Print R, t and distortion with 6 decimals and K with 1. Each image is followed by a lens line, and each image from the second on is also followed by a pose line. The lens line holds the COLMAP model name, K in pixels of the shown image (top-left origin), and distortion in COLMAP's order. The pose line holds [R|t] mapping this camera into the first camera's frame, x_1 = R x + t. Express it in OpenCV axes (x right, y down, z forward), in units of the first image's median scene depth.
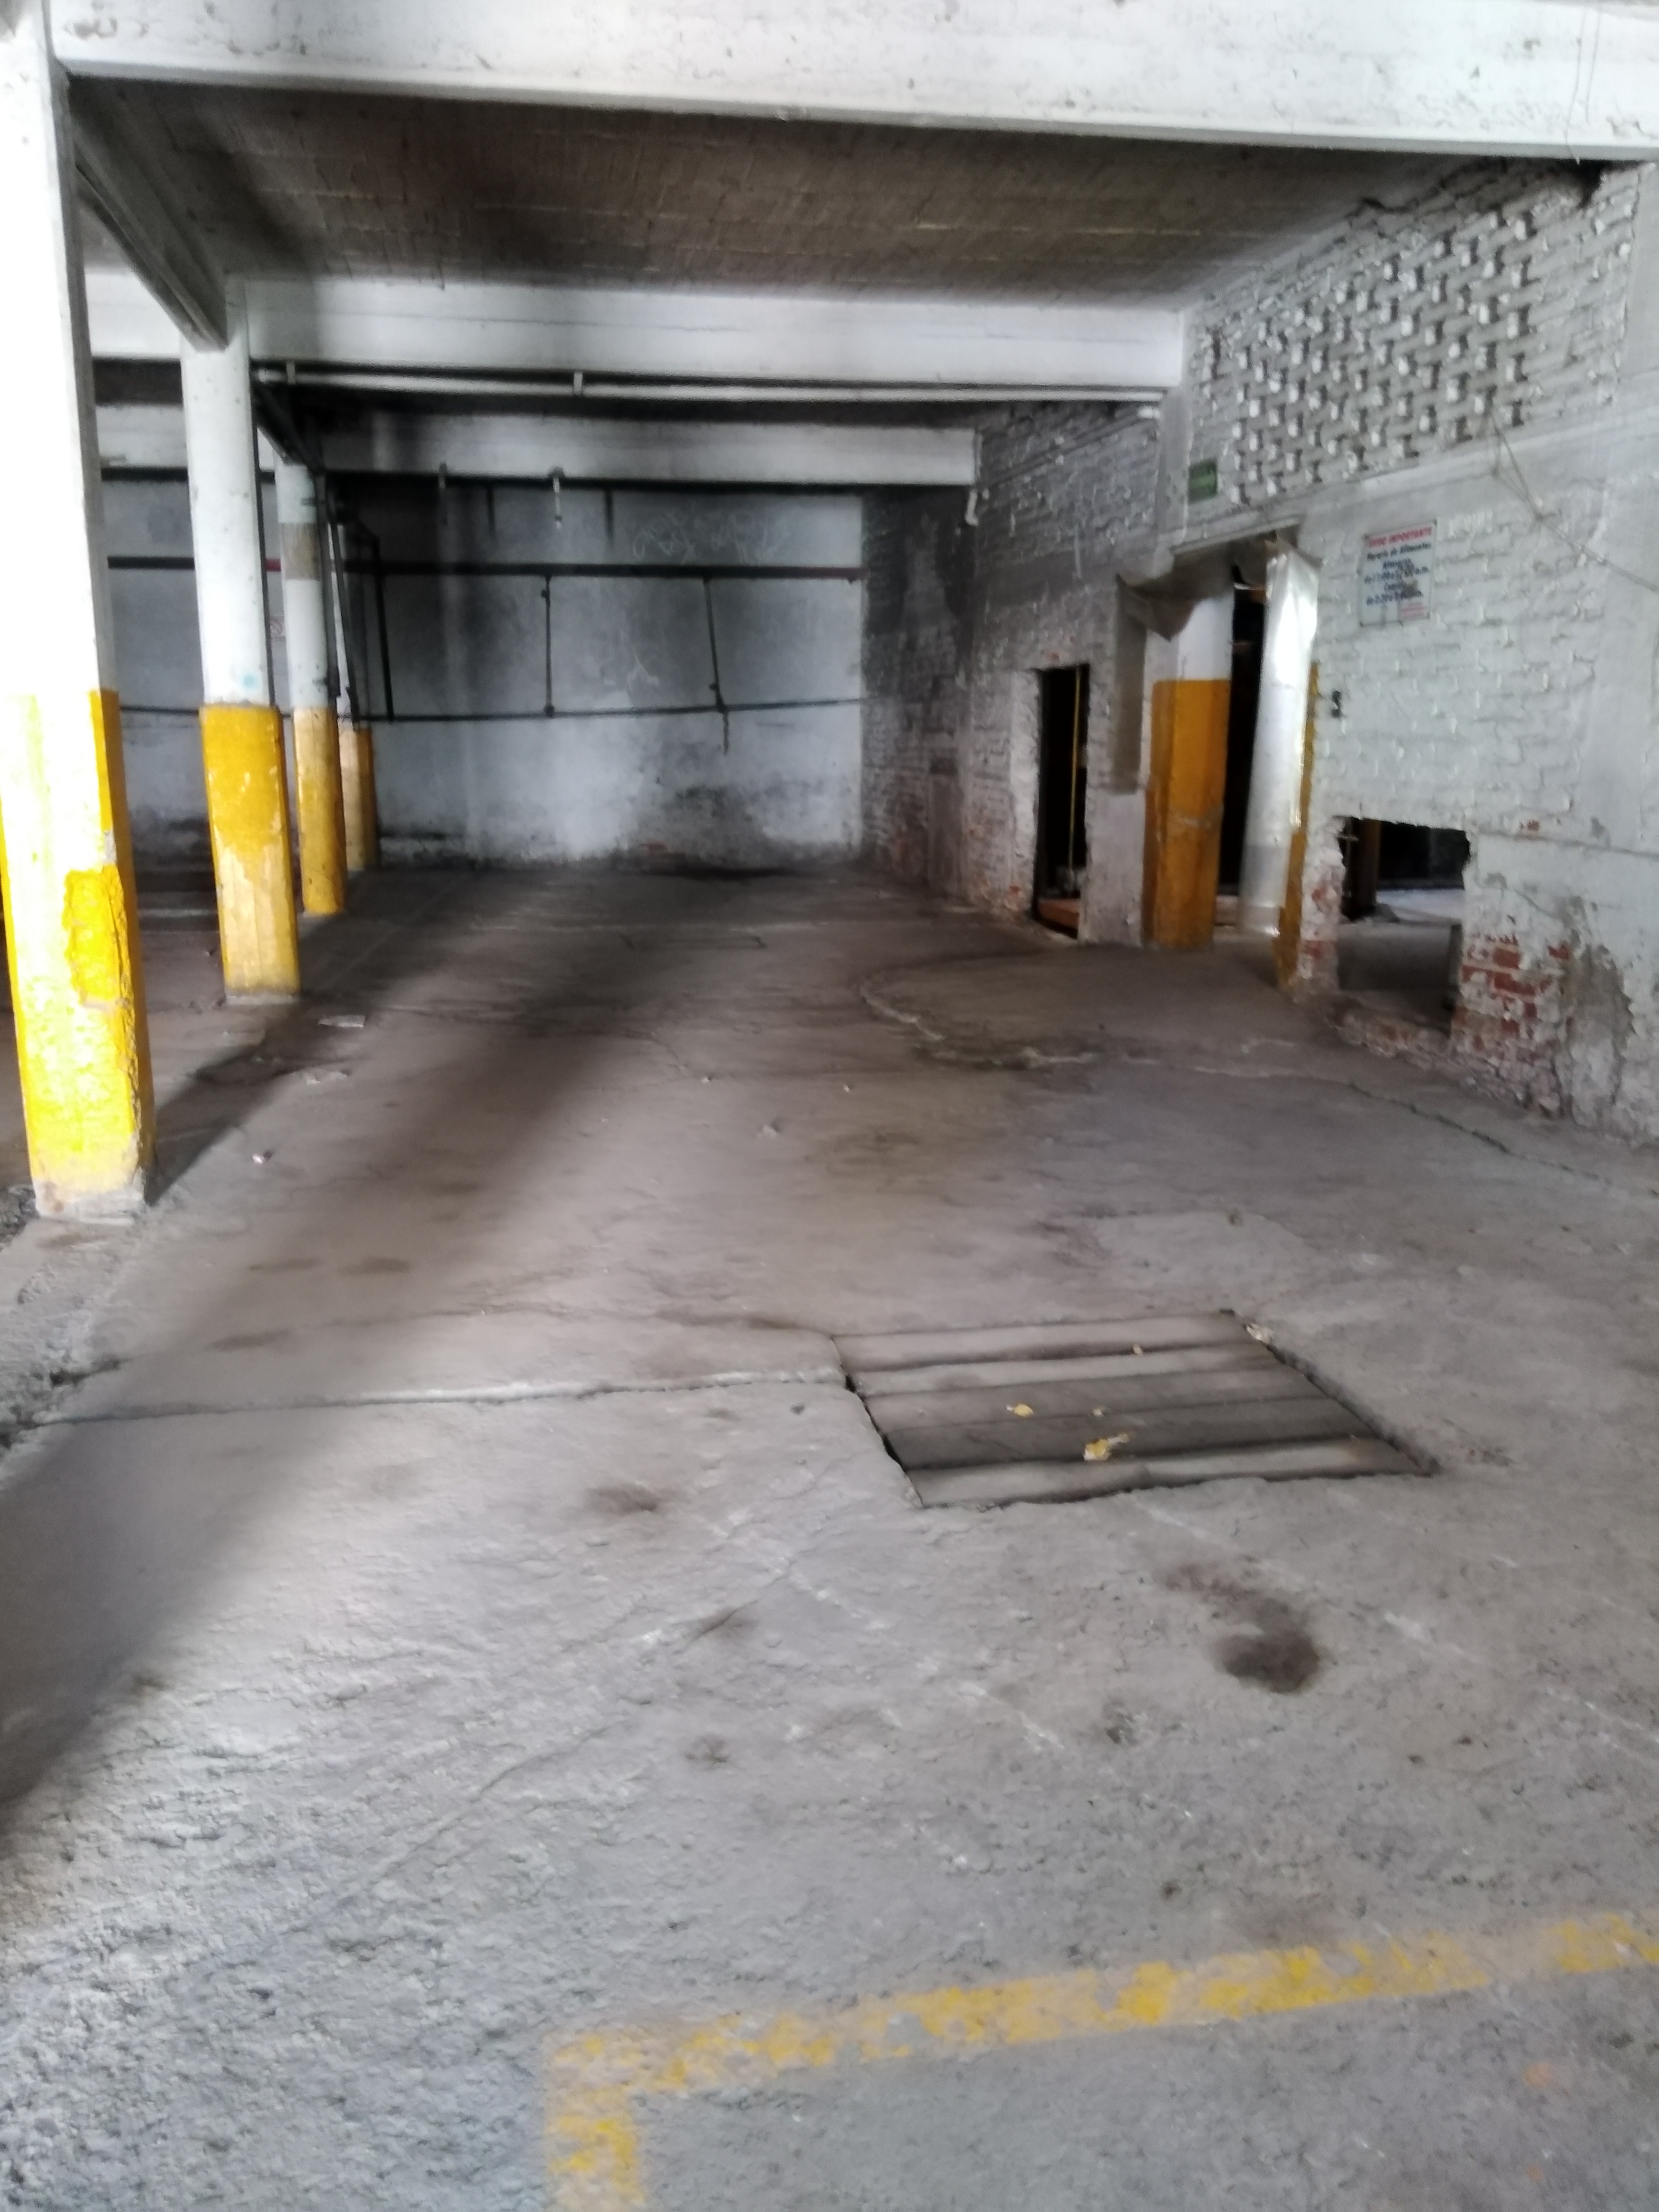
lens RADIAL K [[1713.2, 0, 752.0], [0, 1713.2, 1085.8], [0, 0, 1]] dist [0.015870, -0.007501]
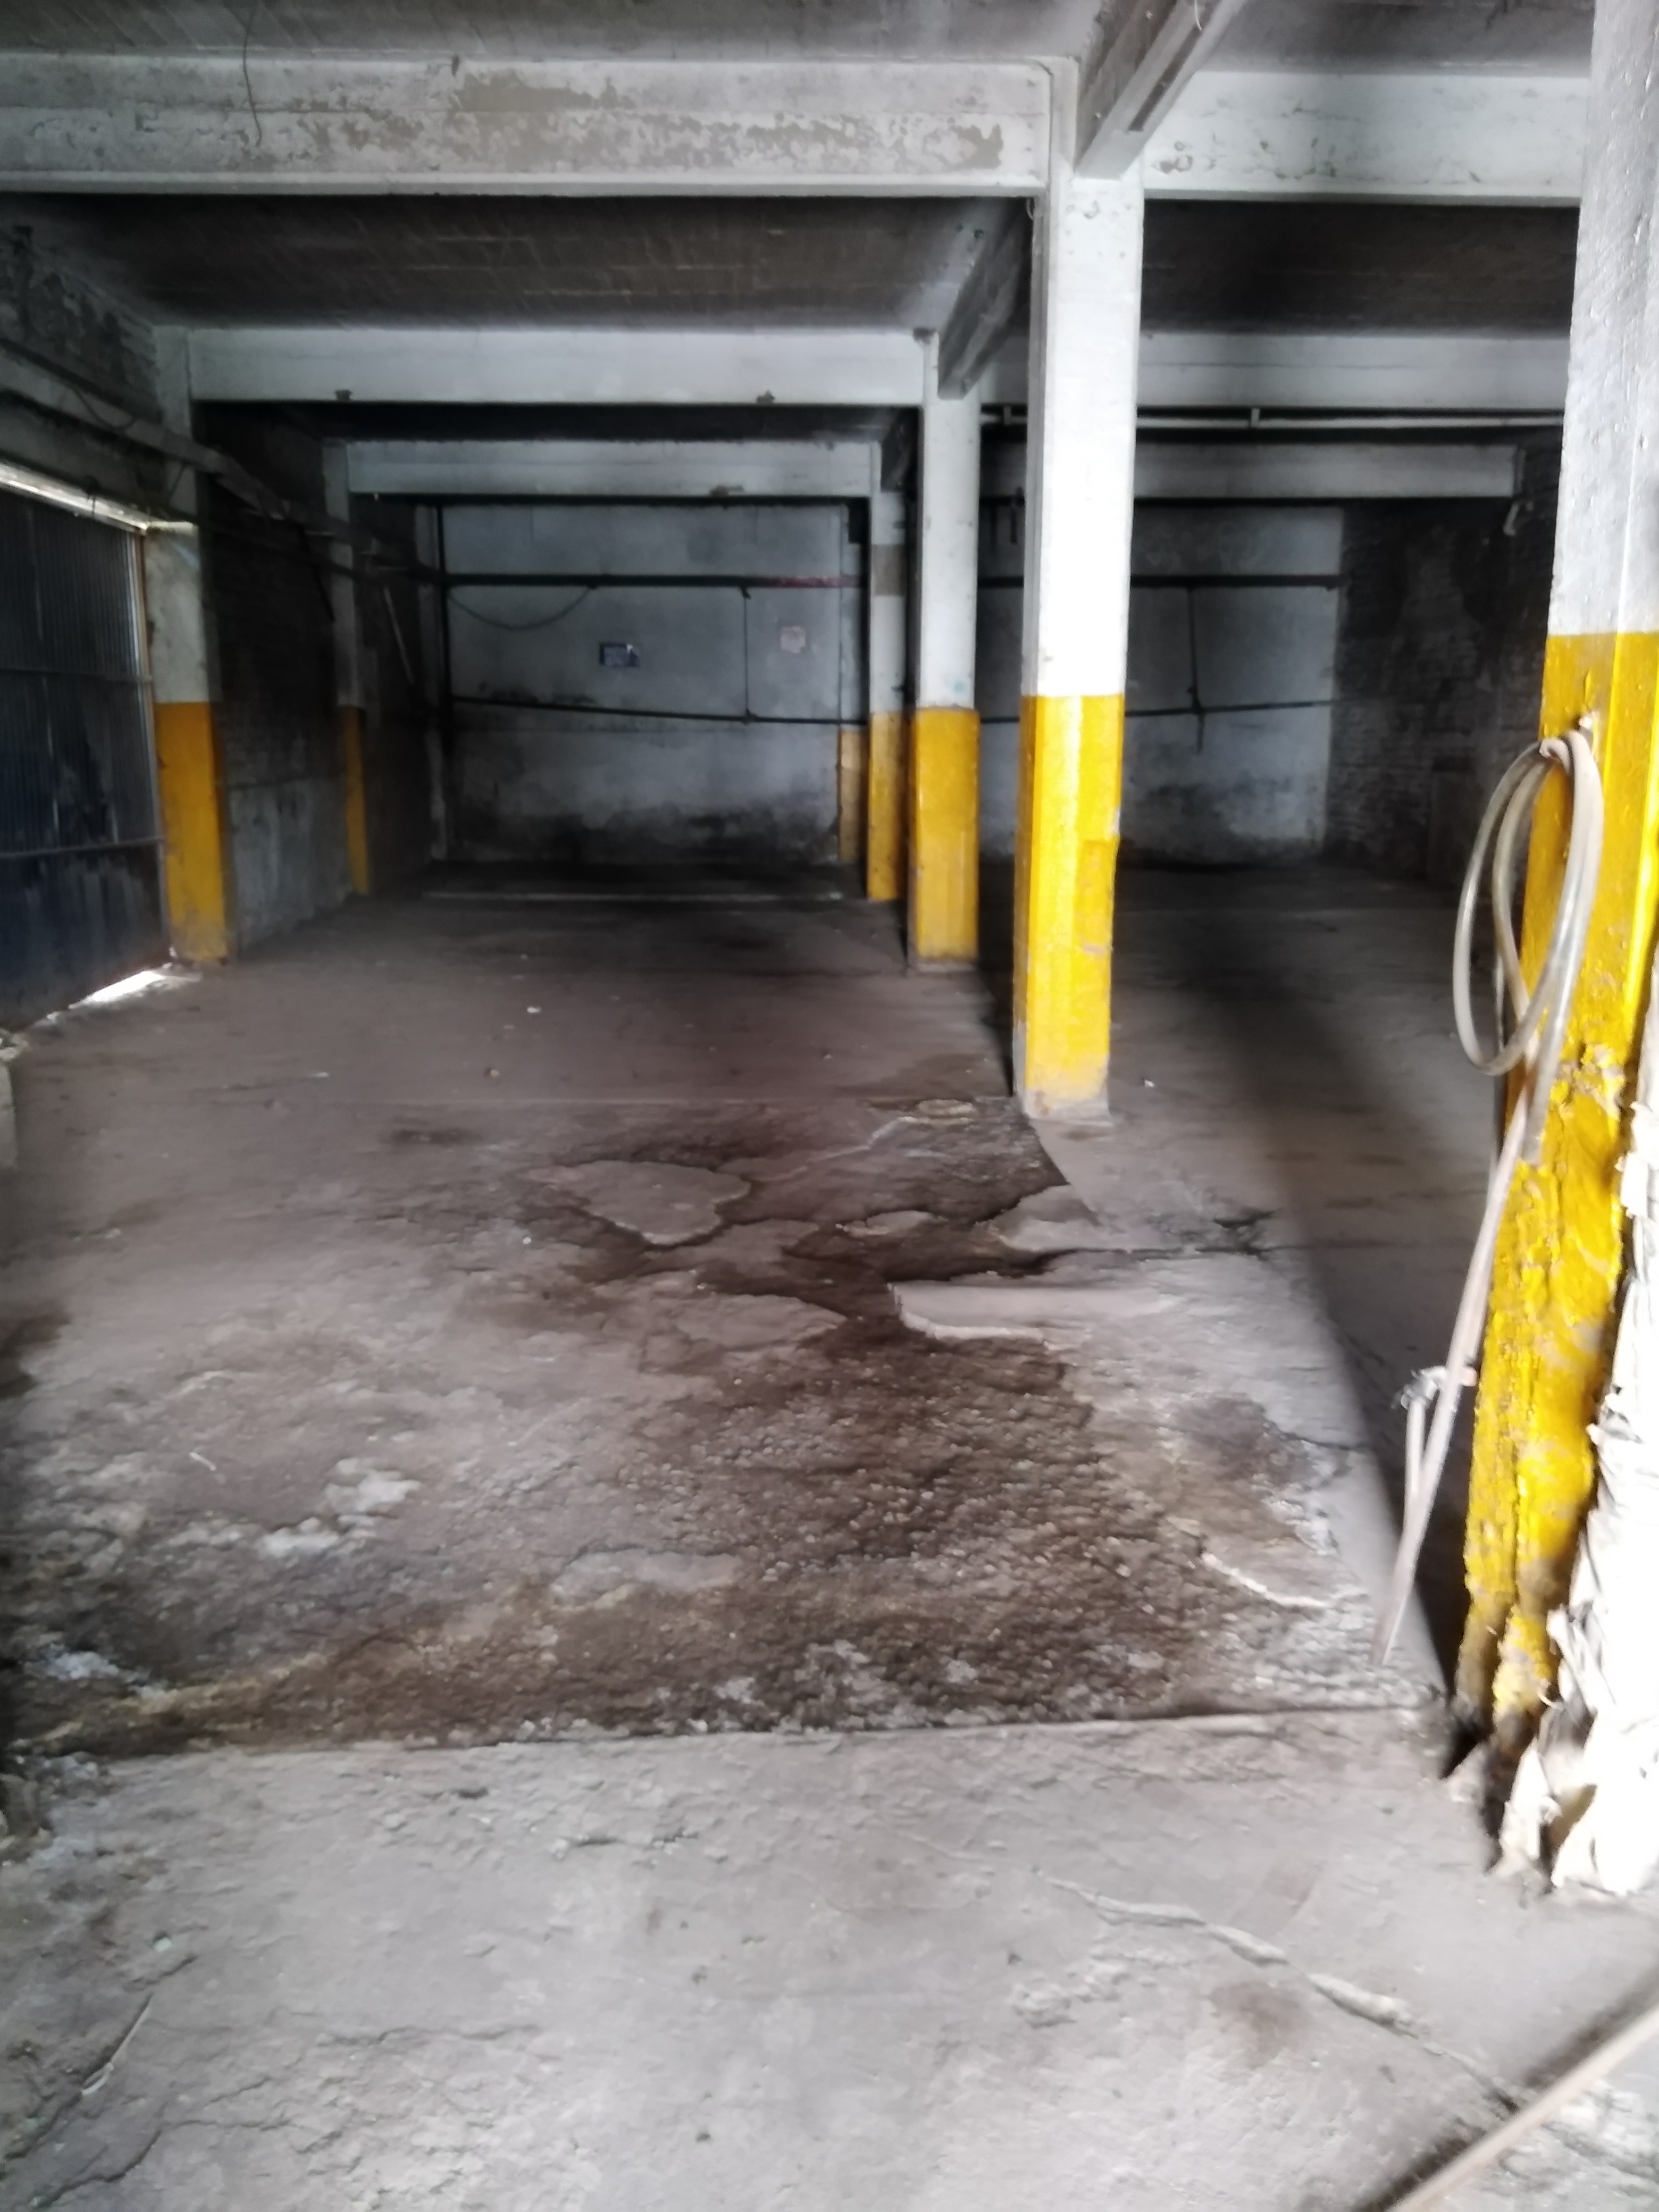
lens RADIAL K [[1713.2, 0, 831.5], [0, 1713.2, 1109.7], [0, 0, 1]] dist [0.015870, -0.007501]
pose [[0.995388, 0.017814, -0.094262, -0.163481], [-0.016884, 0.999801, 0.010650, 0.021711], [0.094433, -0.009010, 0.995490, -0.091080]]
